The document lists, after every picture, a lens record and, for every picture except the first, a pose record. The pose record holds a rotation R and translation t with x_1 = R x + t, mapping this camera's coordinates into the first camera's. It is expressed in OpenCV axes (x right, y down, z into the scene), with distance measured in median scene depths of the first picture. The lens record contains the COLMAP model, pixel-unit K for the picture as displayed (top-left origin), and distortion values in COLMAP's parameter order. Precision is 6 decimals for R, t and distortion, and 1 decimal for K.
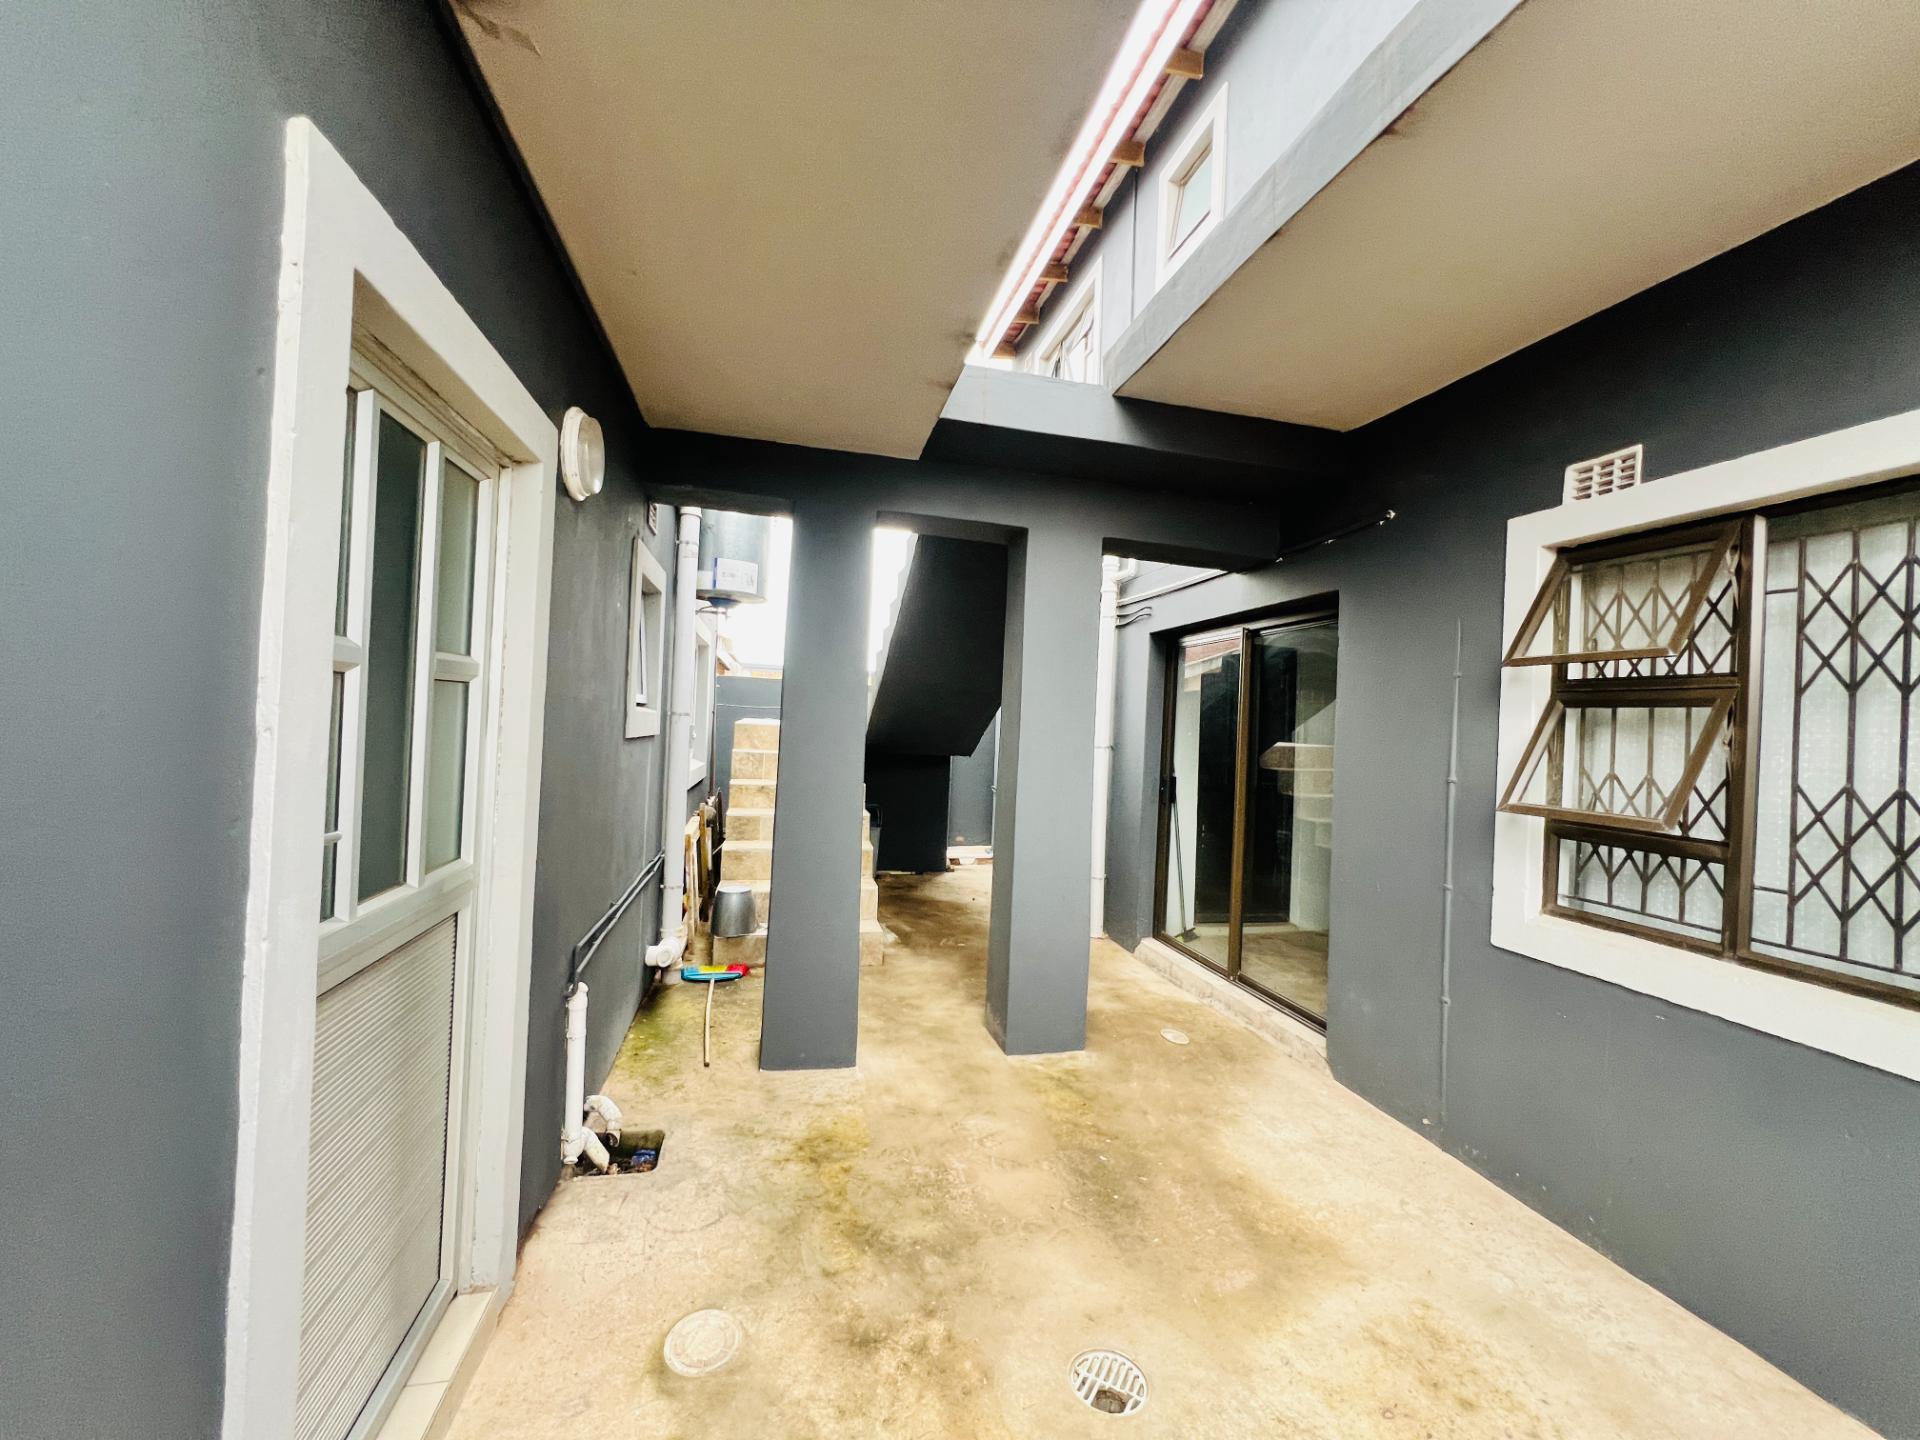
lens RADIAL K [[767.5, 0, 961.1], [0, 767.5, 709.6], [0, 0, 1]] dist [-0.005729, 0.000978]
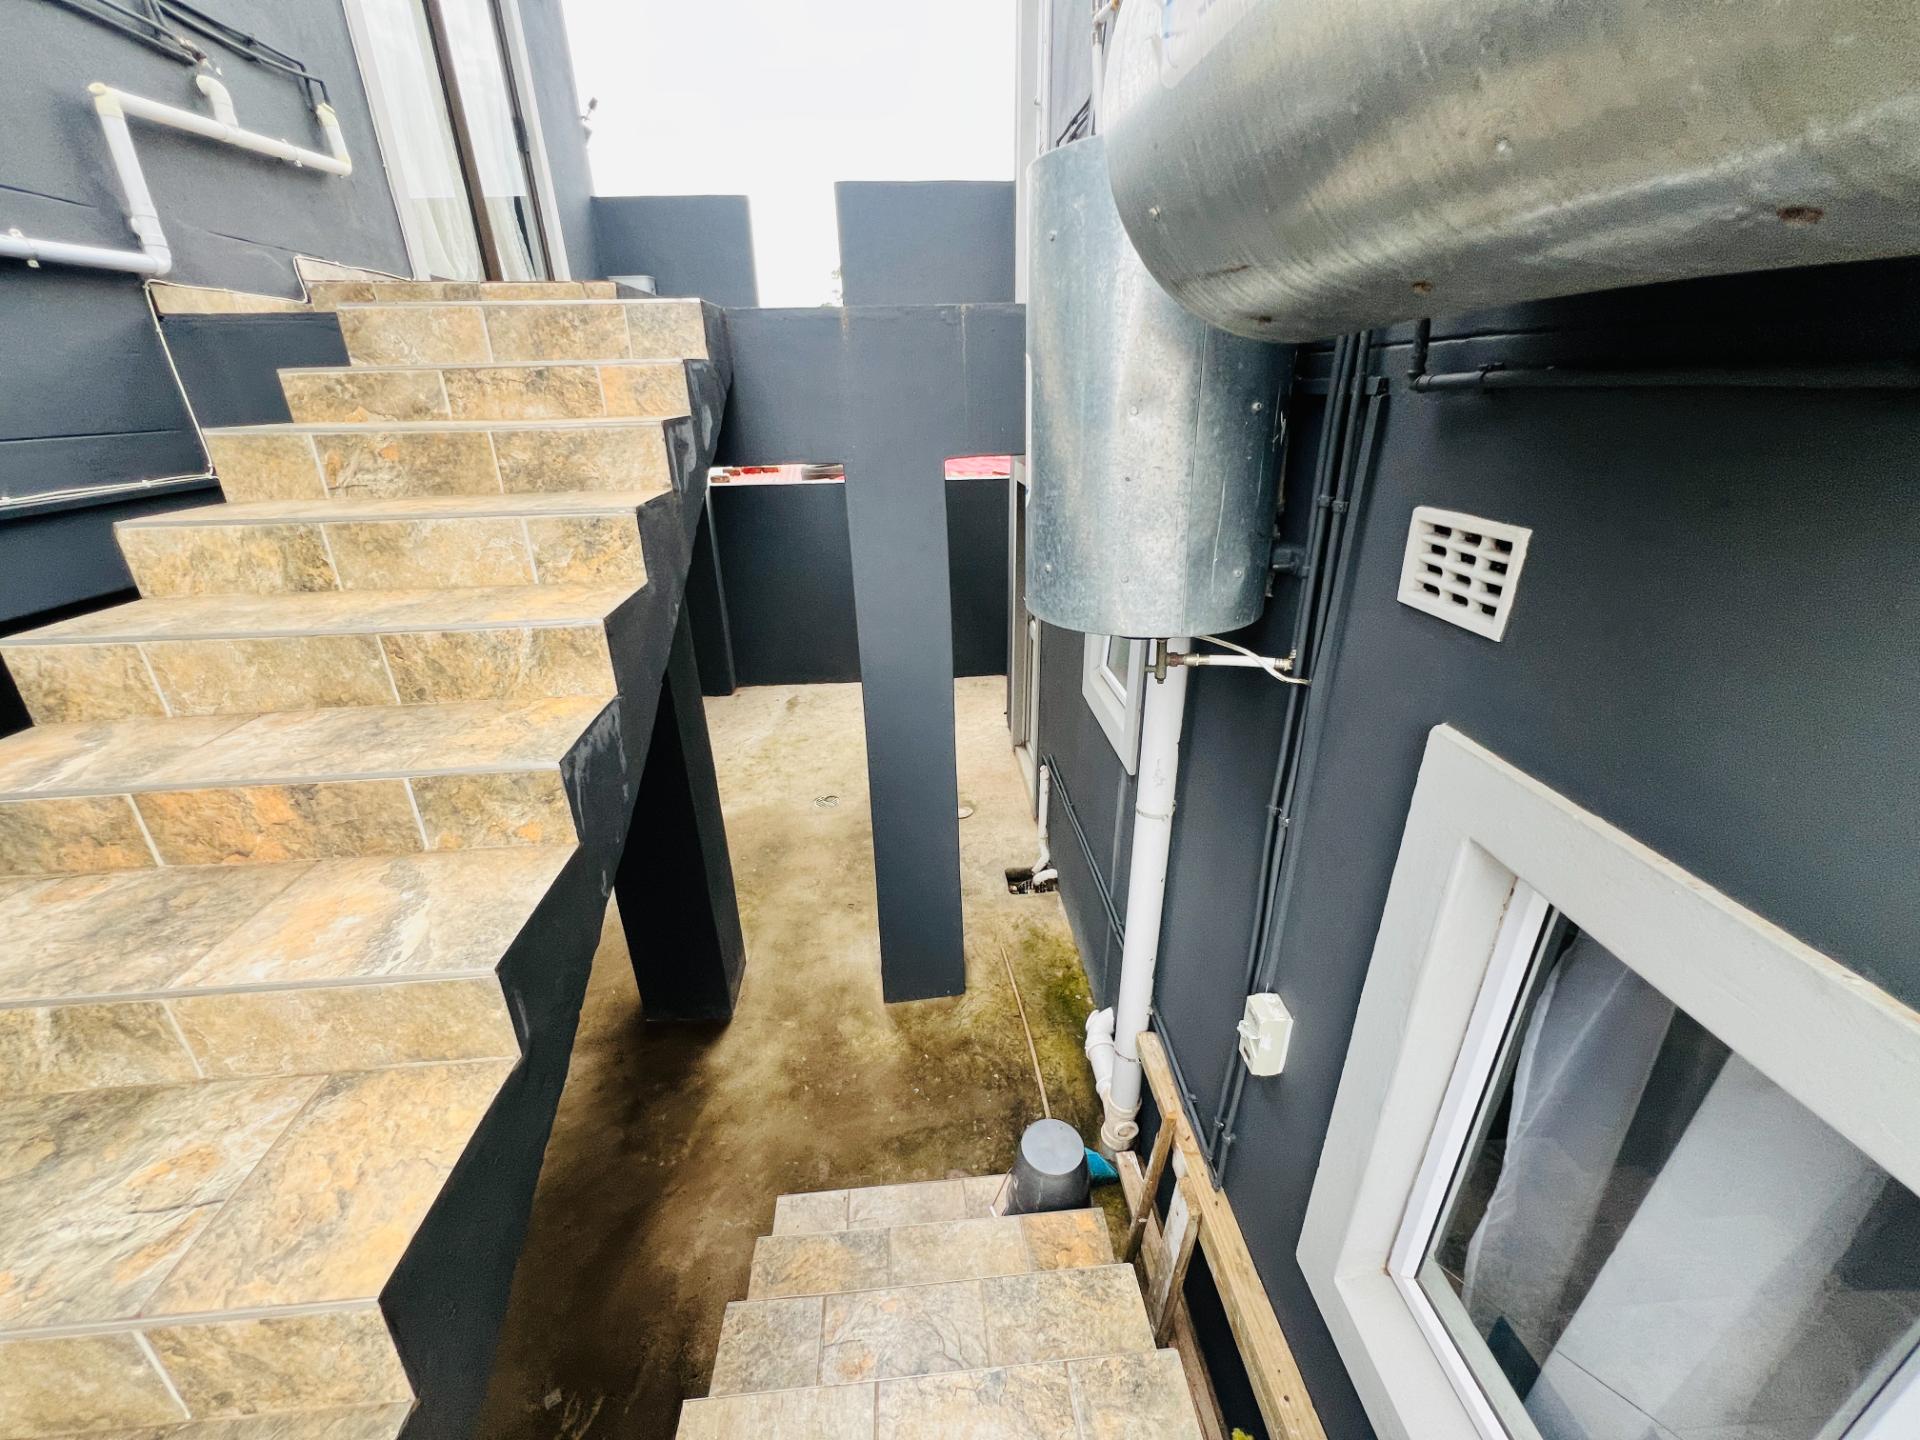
lens RADIAL K [[767.5, 0, 962.7], [0, 767.5, 723.0], [0, 0, 1]] dist [-0.005729, 0.000978]
pose [[-0.986045, -0.100179, 0.132962, -0.441122], [-0.039646, 0.917007, 0.396896, -0.385195], [-0.161688, 0.386086, -0.908182, 2.209287]]
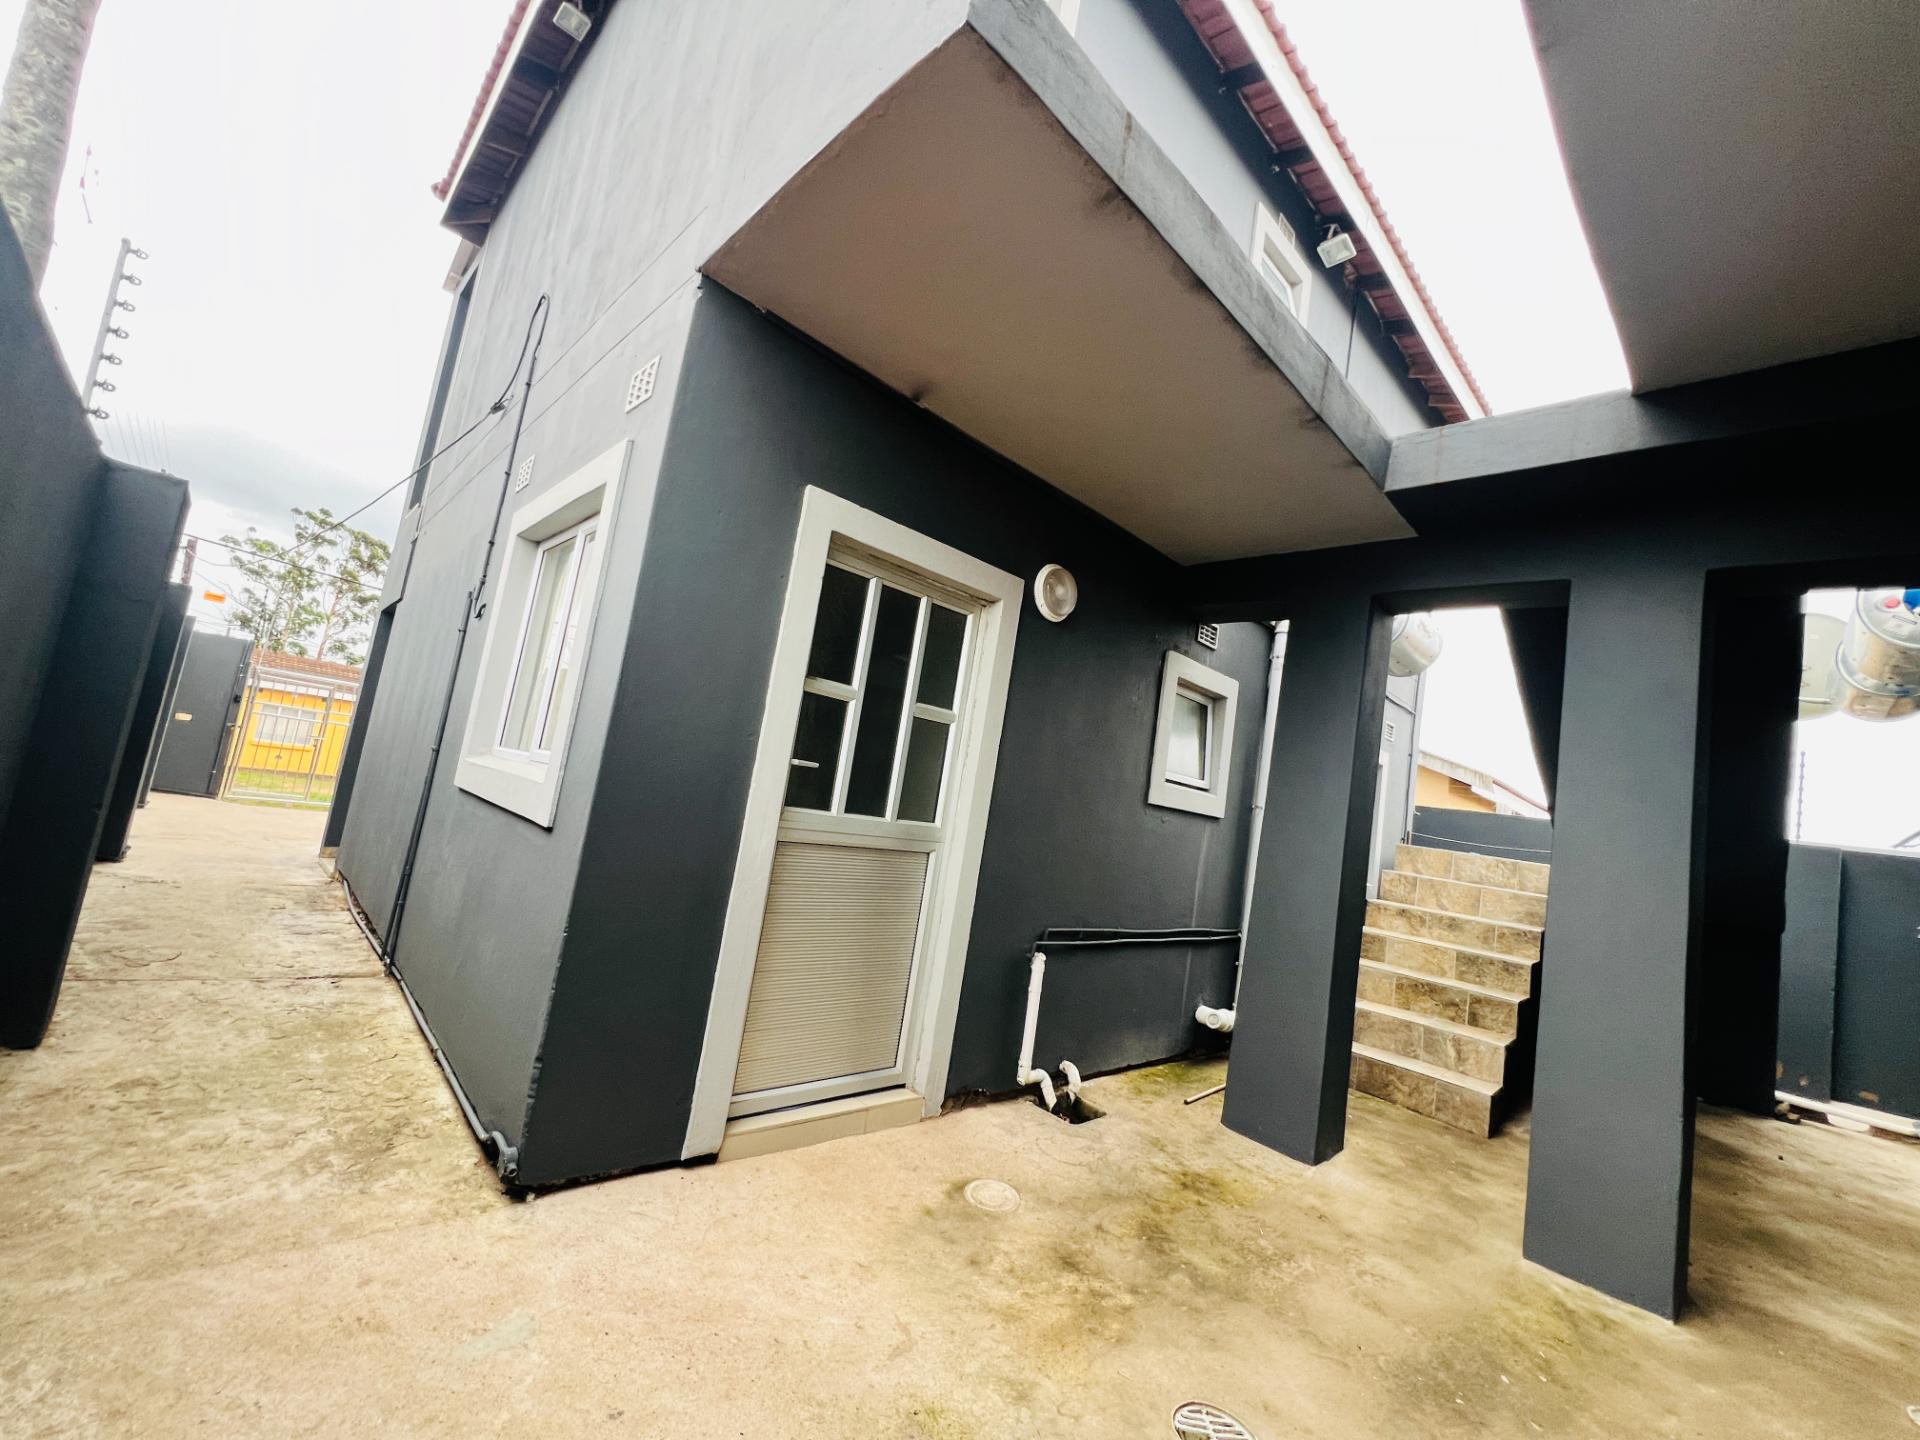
lens RADIAL K [[767.5, 0, 956.6], [0, 767.5, 709.7], [0, 0, 1]] dist [-0.005729, 0.000978]
pose [[0.505434, -0.071309, -0.859914, 0.557193], [-0.112183, 0.982690, -0.147429, 0.116687], [0.855541, 0.170984, 0.488685, 0.082076]]
